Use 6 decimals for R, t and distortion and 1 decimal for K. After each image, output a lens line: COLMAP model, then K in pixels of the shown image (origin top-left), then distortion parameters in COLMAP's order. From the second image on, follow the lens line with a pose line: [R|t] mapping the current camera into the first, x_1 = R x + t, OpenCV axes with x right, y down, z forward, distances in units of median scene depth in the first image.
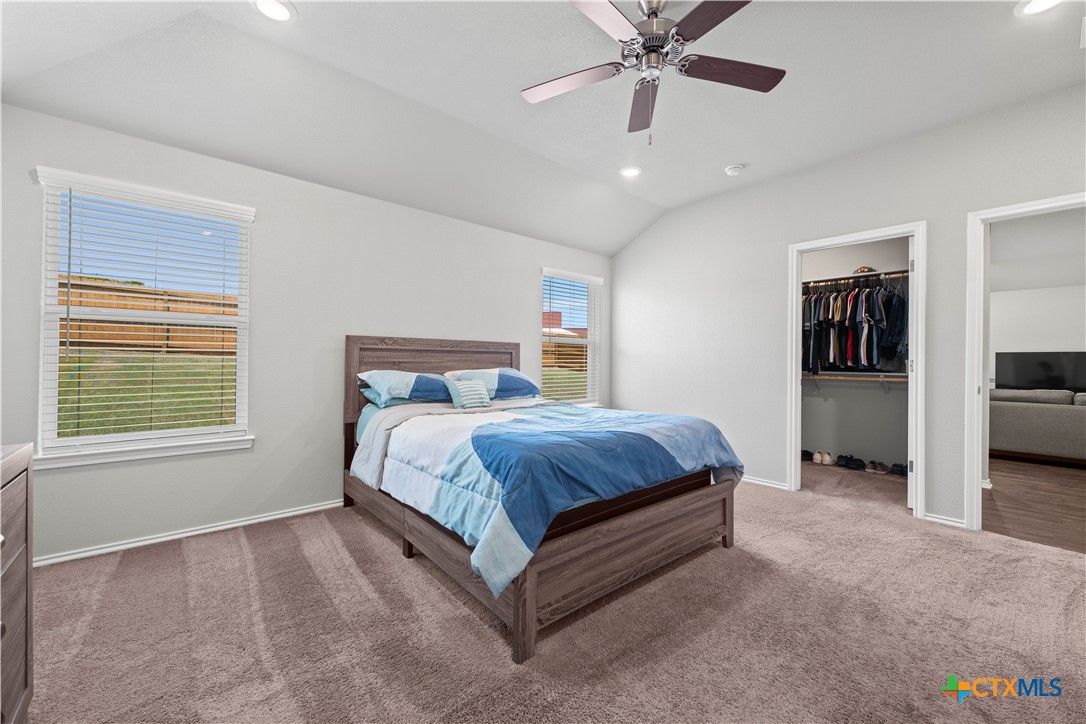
lens RADIAL K [[431.2, 0, 543.3], [0, 431.2, 359.5], [0, 0, 1]] dist [0.002223, -0.001143]
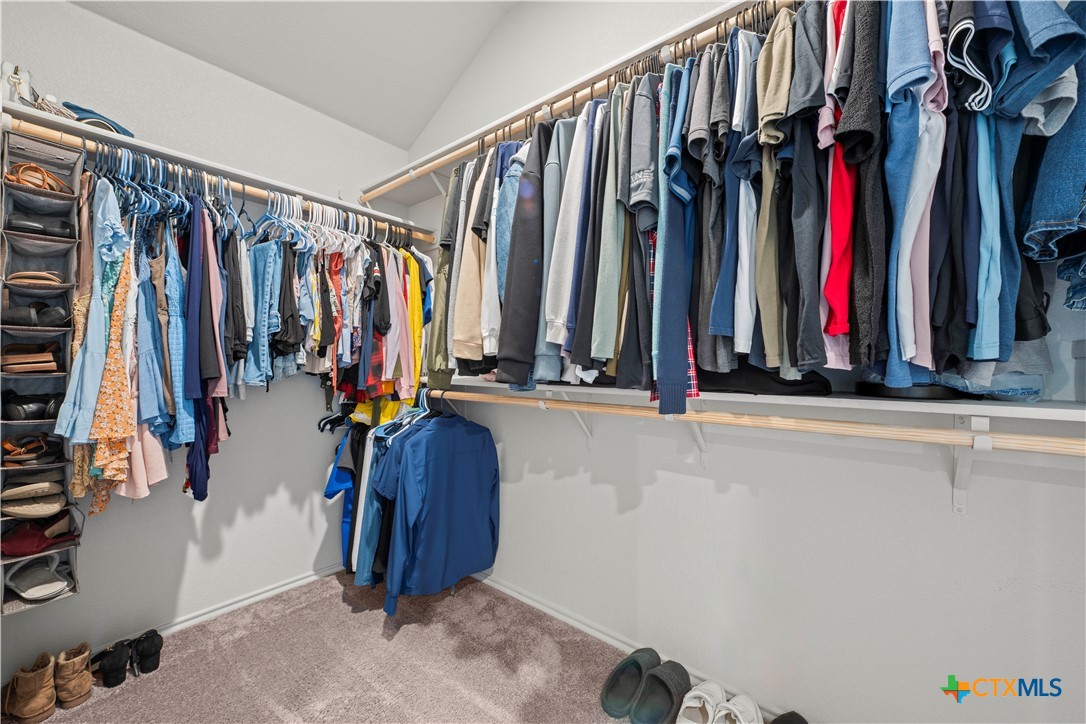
lens RADIAL K [[431.2, 0, 547.7], [0, 431.2, 367.1], [0, 0, 1]] dist [0.002223, -0.001143]
pose [[0.983253, -0.003272, 0.182218, 0.544033], [0.002438, 0.999986, 0.004798, 0.012667], [-0.182231, -0.004274, 0.983246, 0.823218]]
